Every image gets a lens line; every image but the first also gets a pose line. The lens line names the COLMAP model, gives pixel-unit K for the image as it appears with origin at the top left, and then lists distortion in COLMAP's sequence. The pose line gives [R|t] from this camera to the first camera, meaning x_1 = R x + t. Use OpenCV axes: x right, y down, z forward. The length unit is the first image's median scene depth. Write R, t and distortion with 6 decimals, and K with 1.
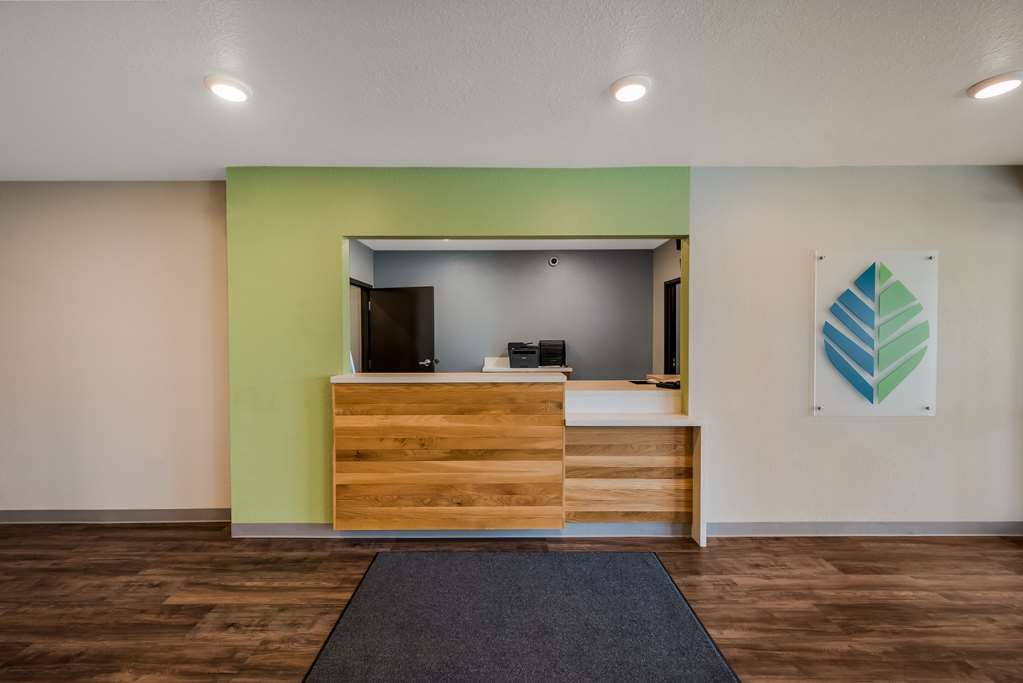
lens RADIAL K [[401.2, 0, 483.0], [0, 401.2, 341.9], [0, 0, 1]] dist [-0.000292, -0.000063]
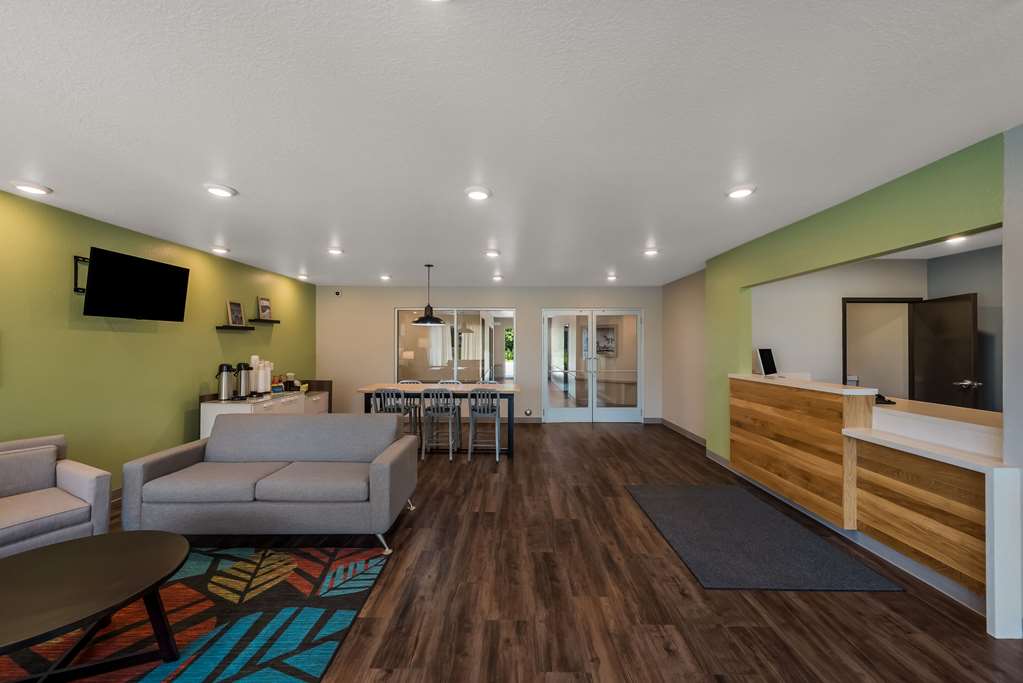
lens RADIAL K [[401.2, 0, 483.0], [0, 401.2, 341.9], [0, 0, 1]] dist [-0.000292, -0.000063]
pose [[-0.076075, -0.006245, -0.997083, 1.369368], [-0.025138, 0.999675, -0.004343, -0.013753], [0.996785, 0.024735, -0.076207, 0.093244]]
